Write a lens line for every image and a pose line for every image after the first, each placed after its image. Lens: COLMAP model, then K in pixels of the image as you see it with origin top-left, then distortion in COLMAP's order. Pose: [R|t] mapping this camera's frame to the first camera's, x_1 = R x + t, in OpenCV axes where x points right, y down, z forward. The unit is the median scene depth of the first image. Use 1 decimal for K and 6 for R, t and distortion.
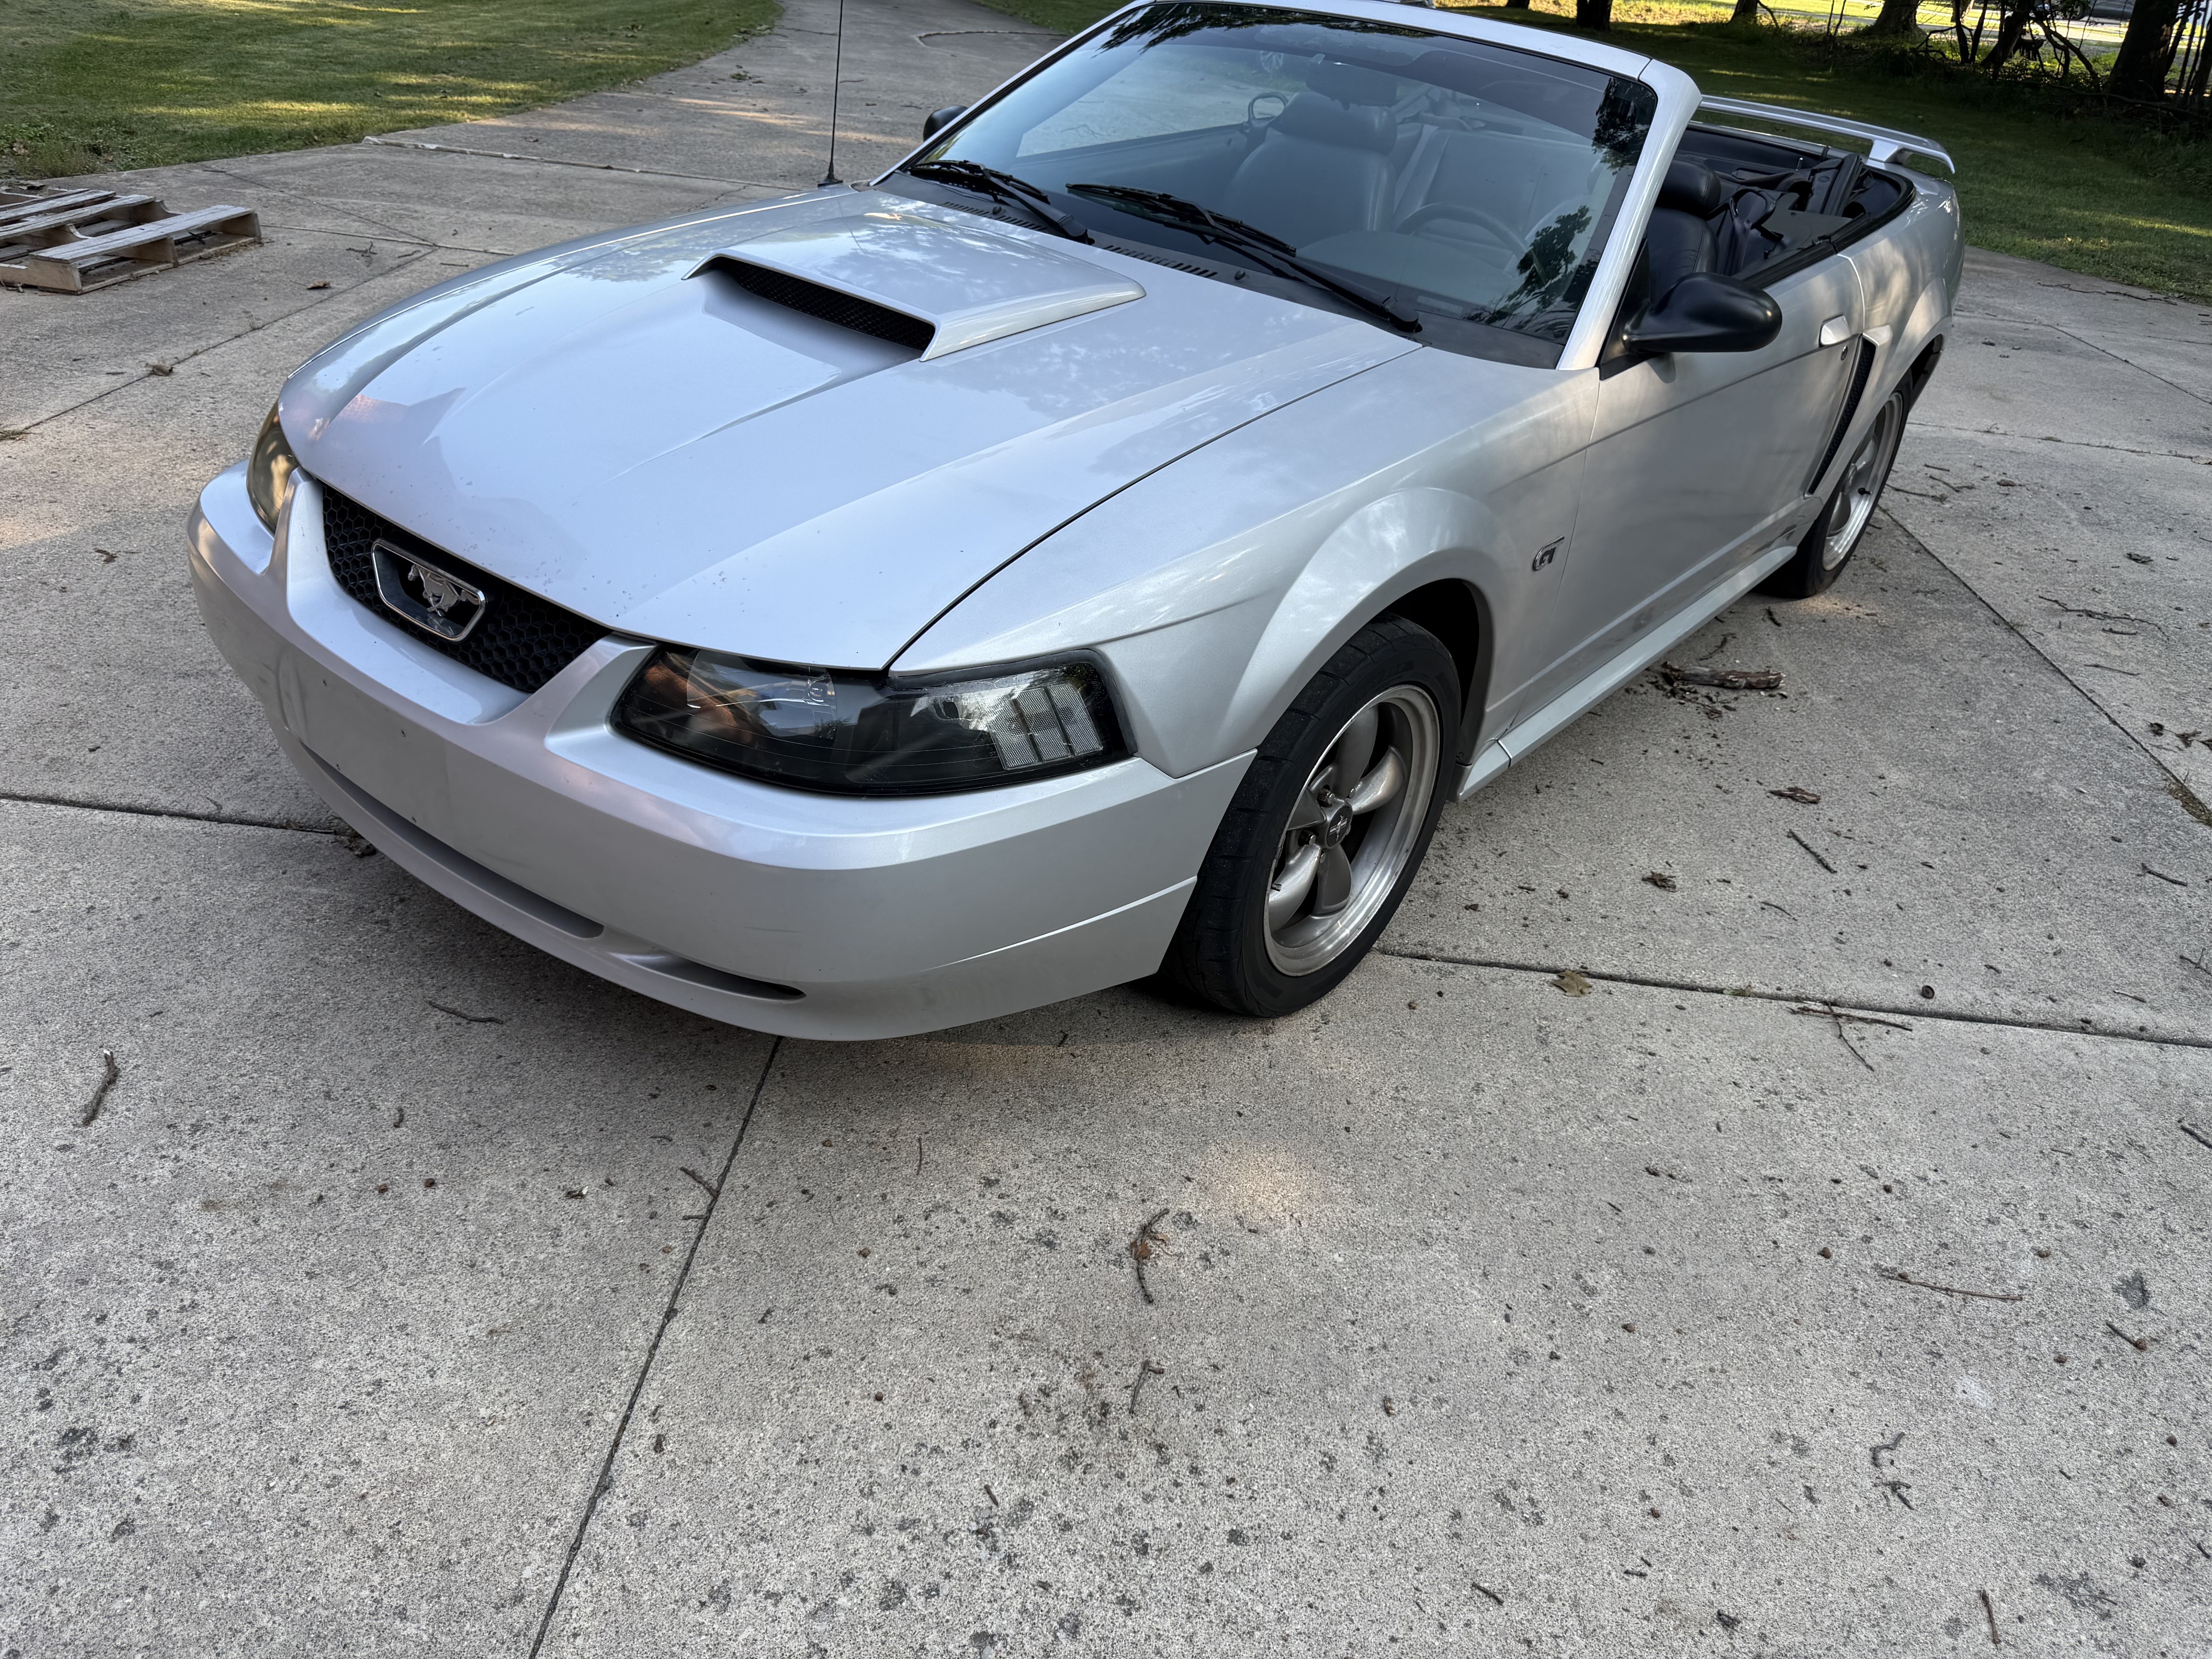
lens RADIAL K [[1561.0, 0, 1106.3], [0, 1561.0, 826.1], [0, 0, 1]] dist [0.075128, -0.115442]
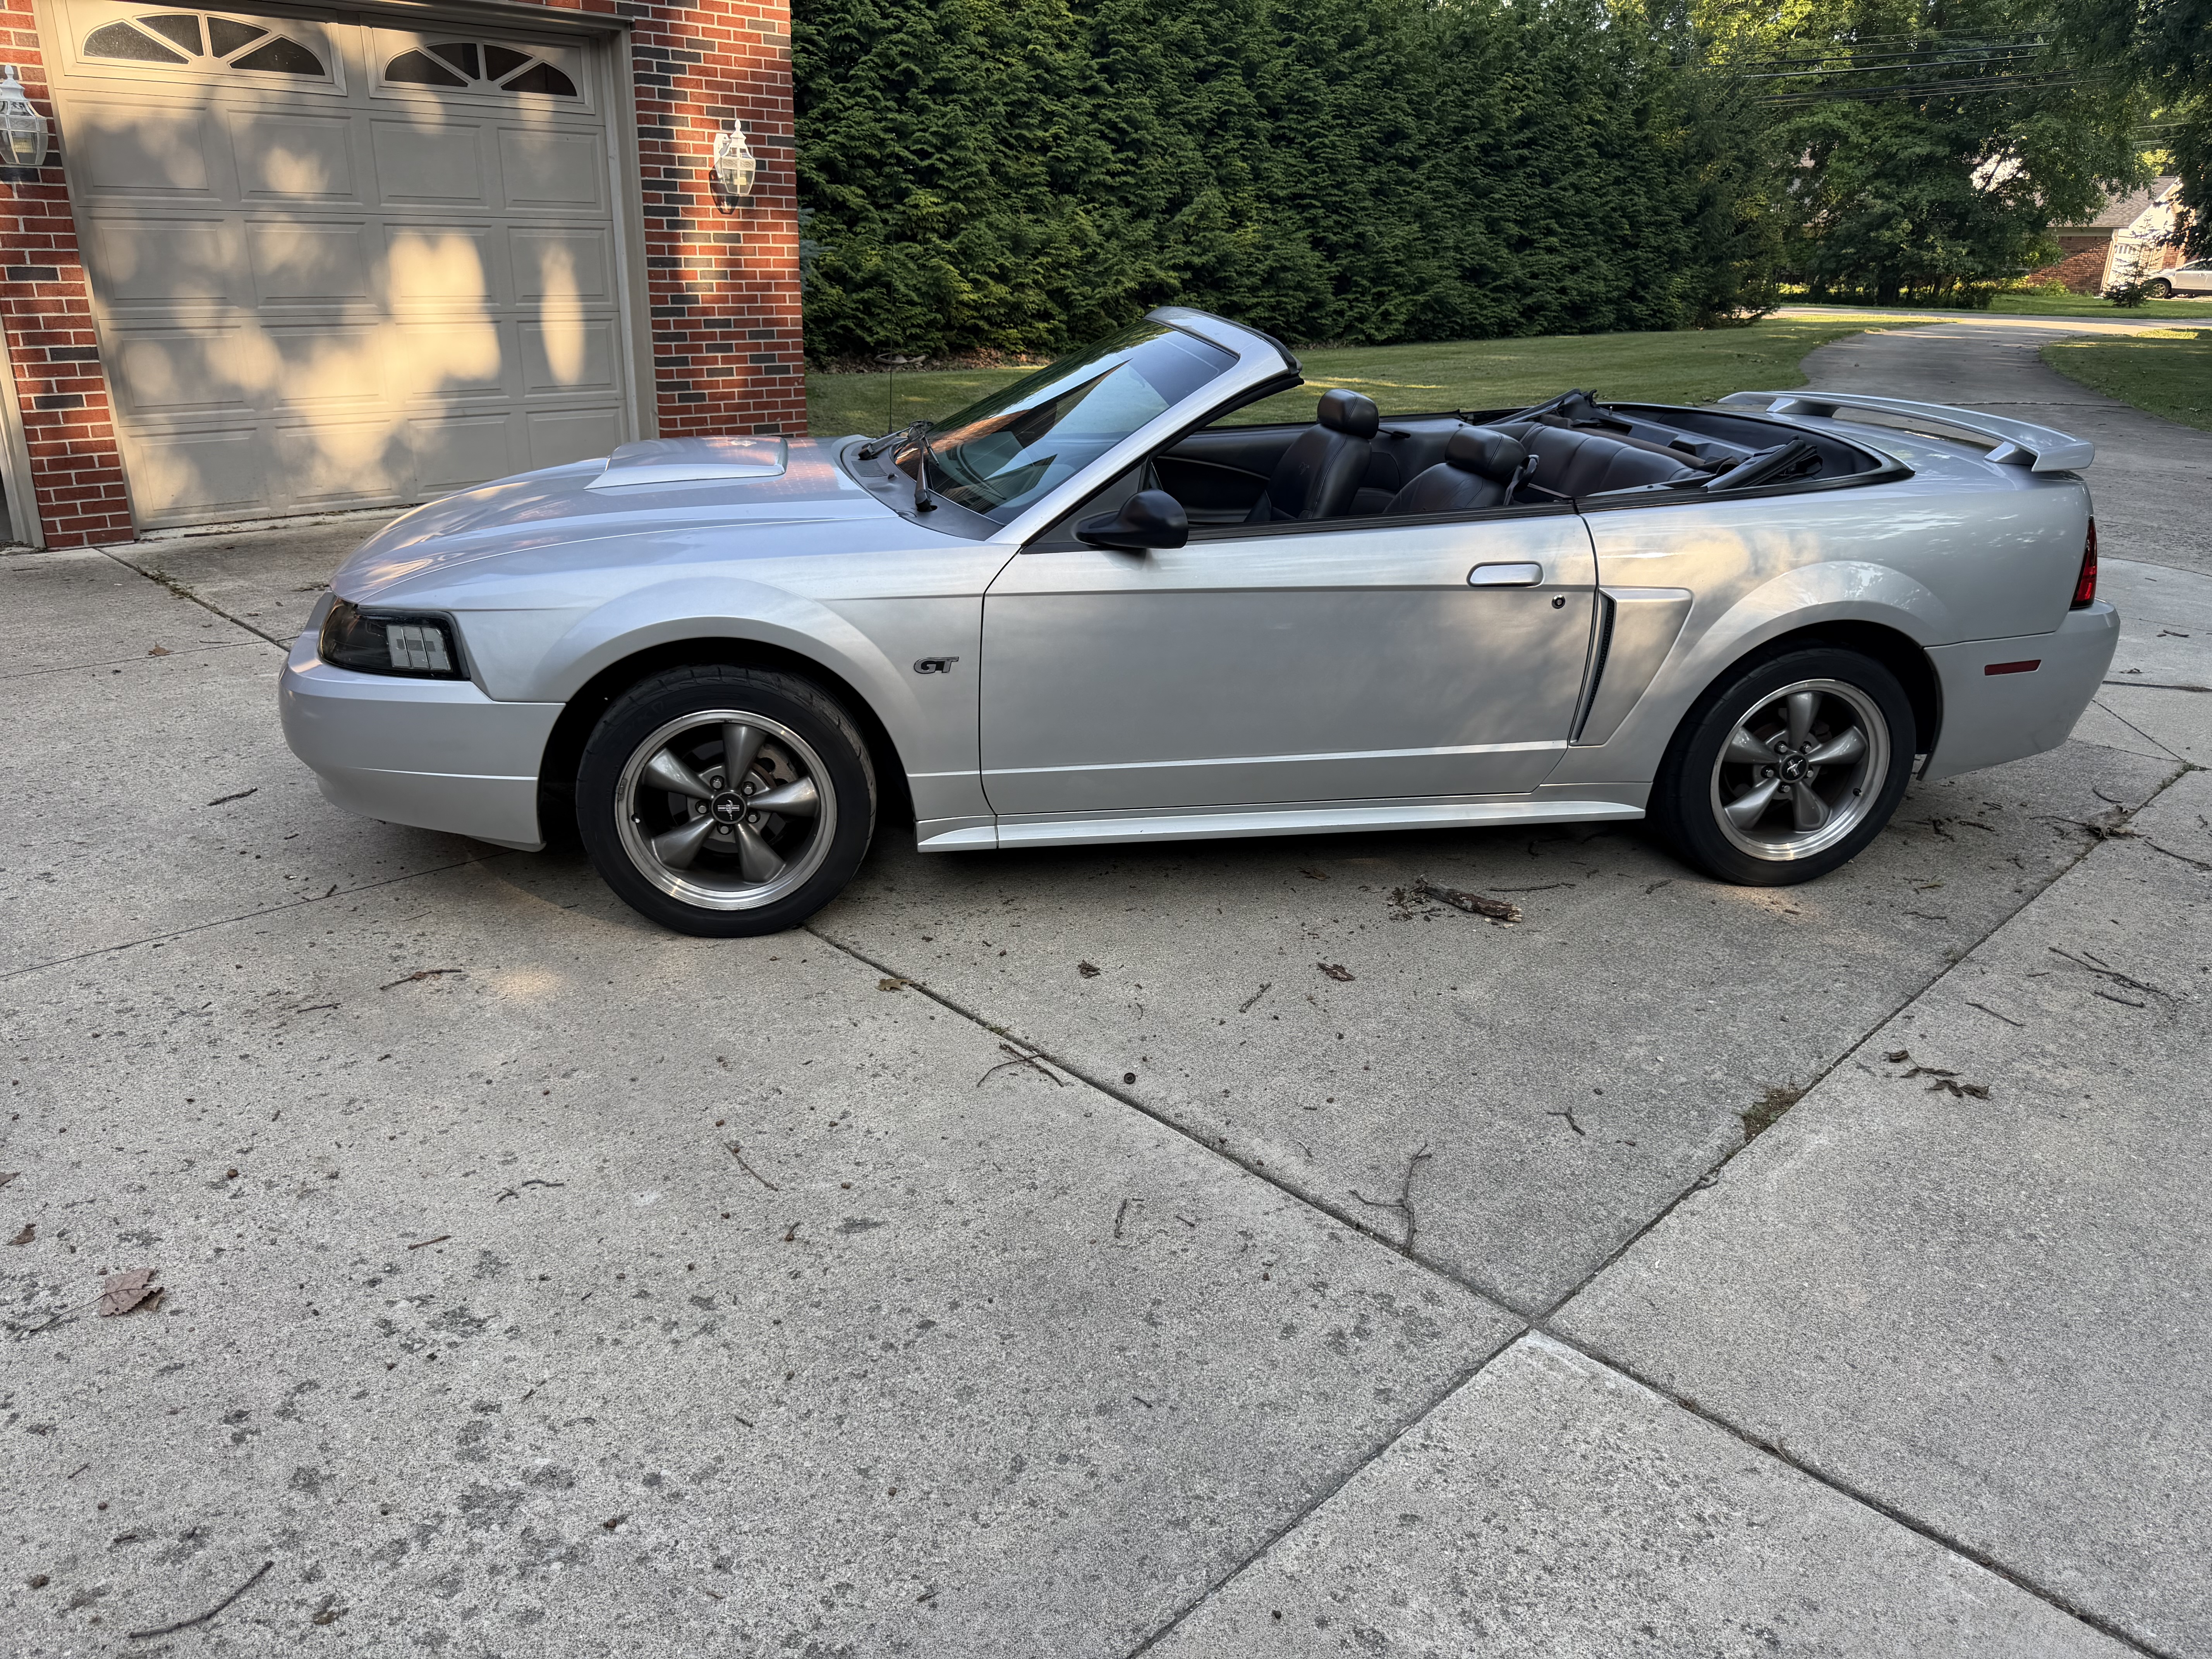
lens RADIAL K [[1560.7, 0, 1115.3], [0, 1560.7, 839.0], [0, 0, 1]] dist [0.042220, -0.067707]
pose [[0.749965, 0.170745, -0.639061, 1.244021], [-0.302306, 0.947788, -0.101537, 0.060599], [0.588357, 0.269341, 0.762425, 0.093697]]
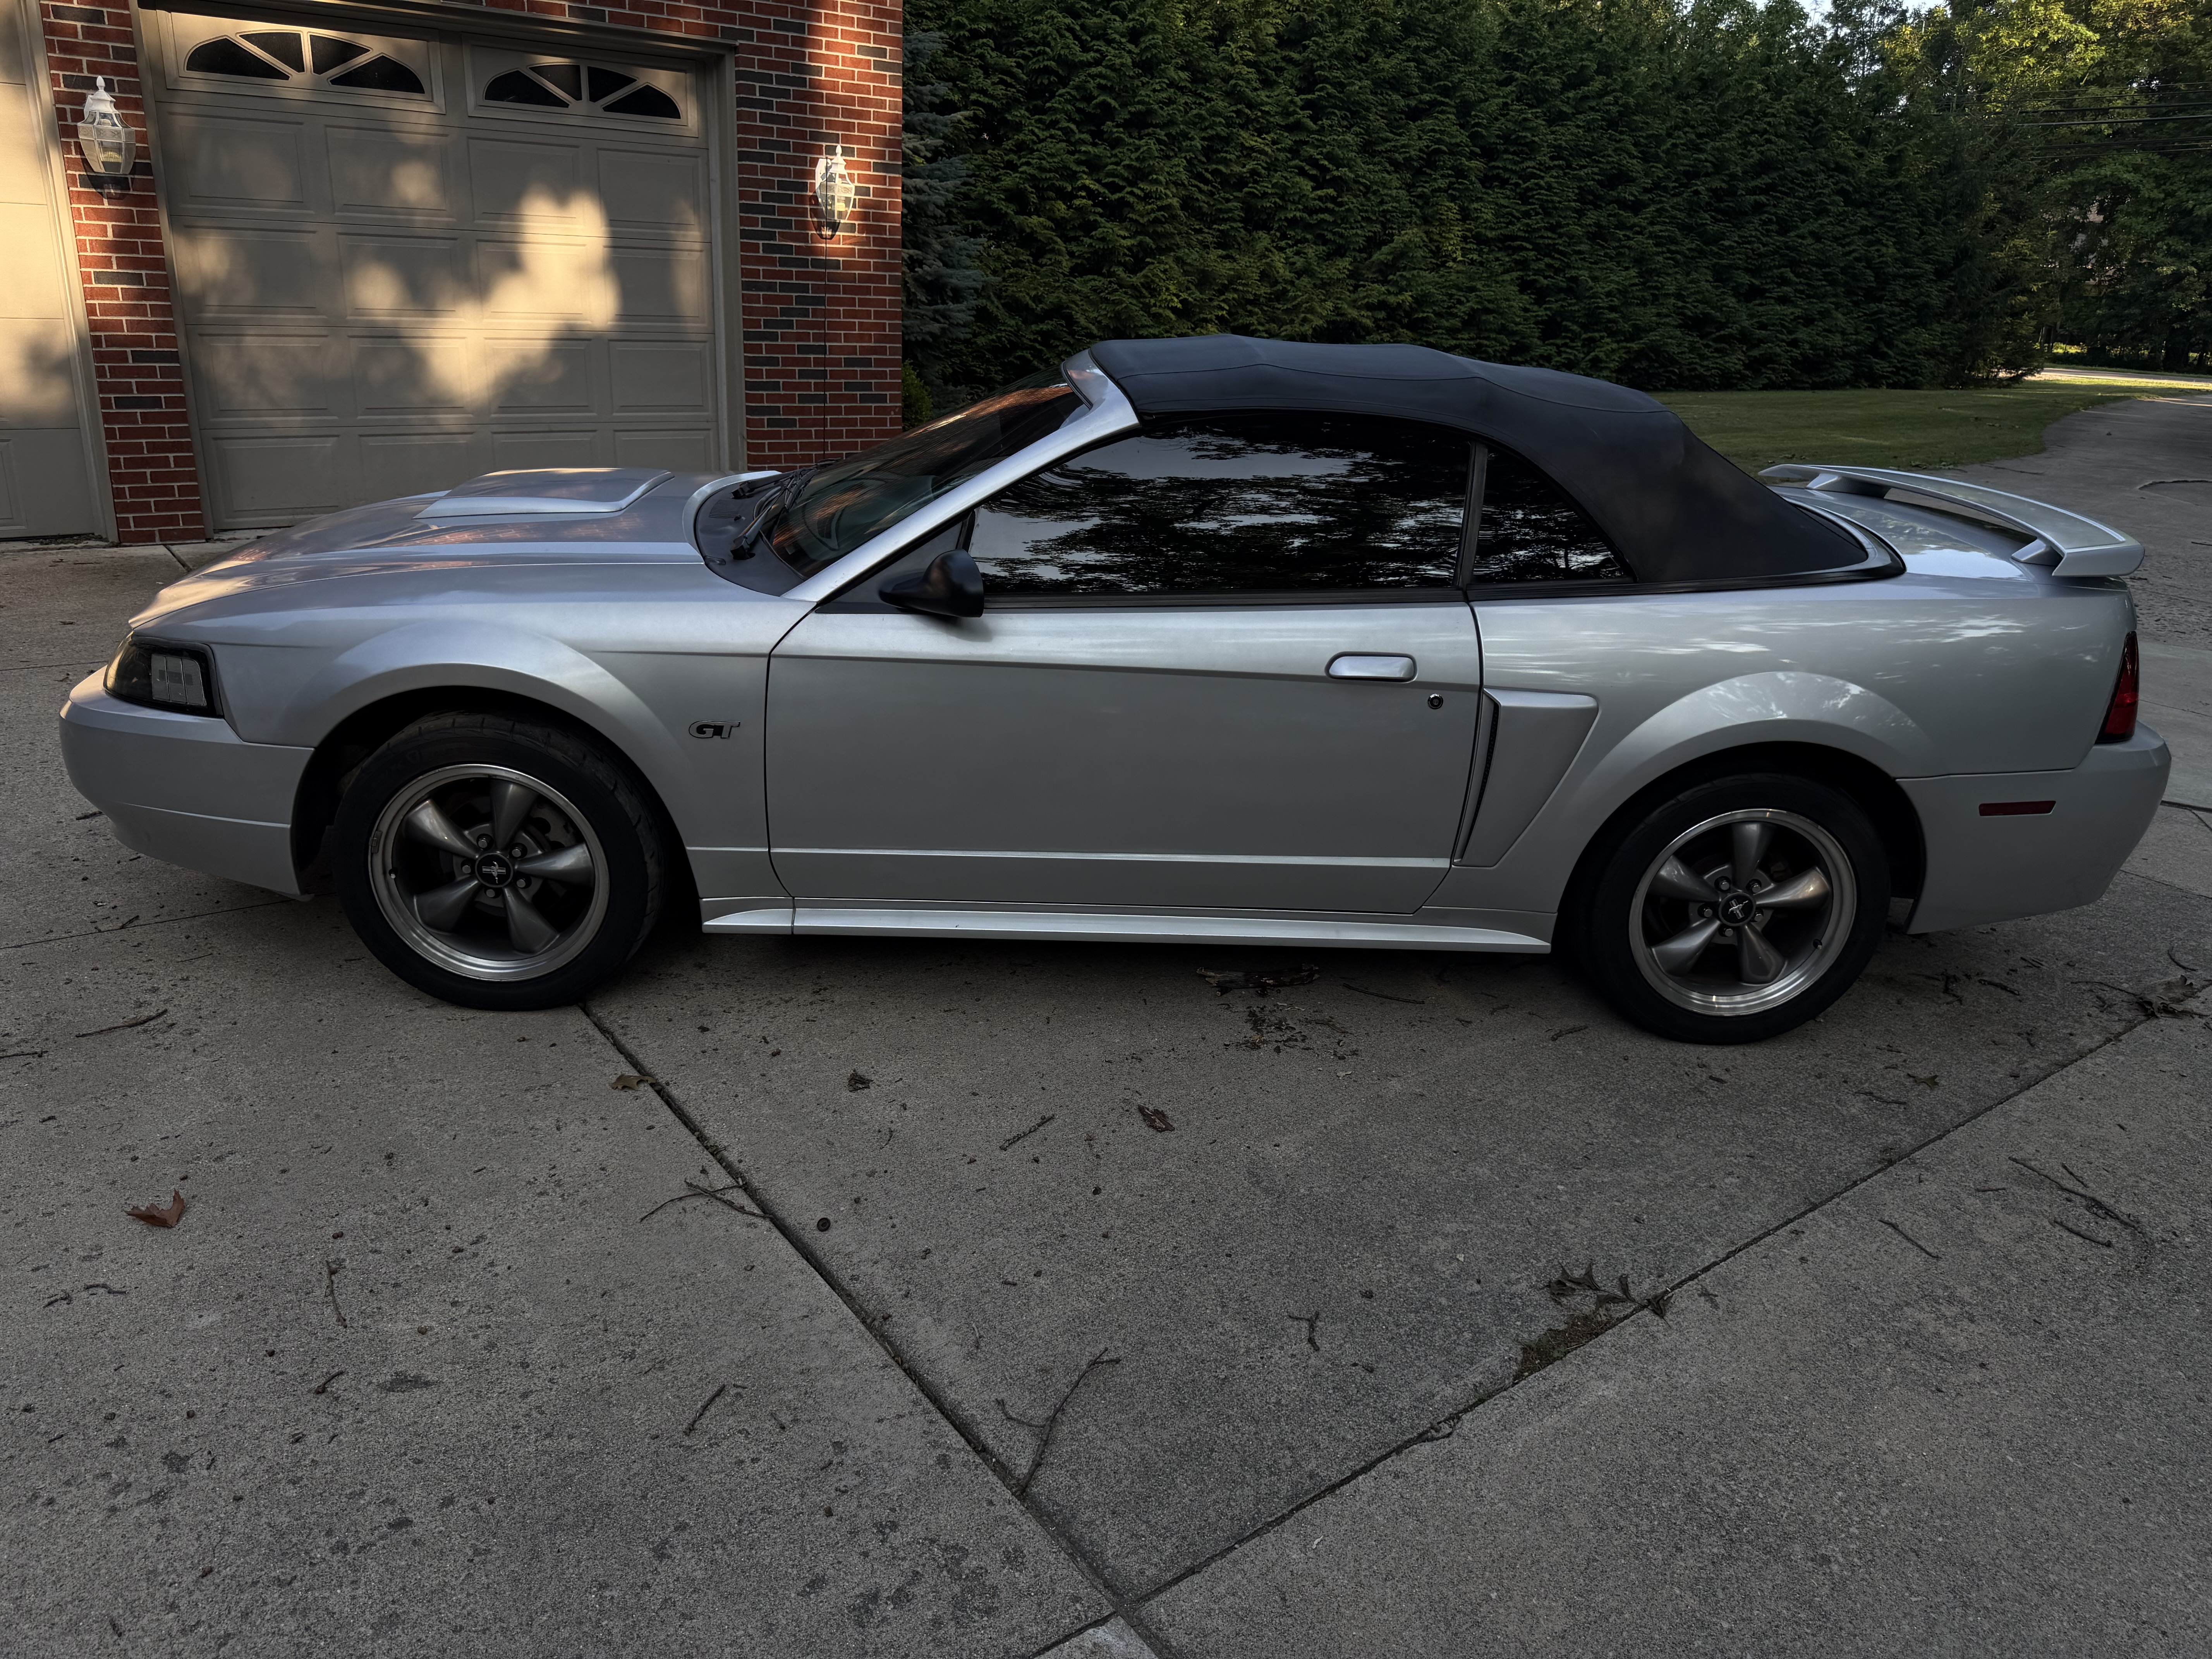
lens RADIAL K [[1568.3, 0, 1147.9], [0, 1568.3, 824.1], [0, 0, 1]] dist [0.039330, -0.055868]
pose [[0.654095, 0.200825, -0.729266, 1.367803], [-0.380727, 0.920491, -0.087998, -0.120139], [0.653610, 0.335211, 0.678548, 0.394896]]
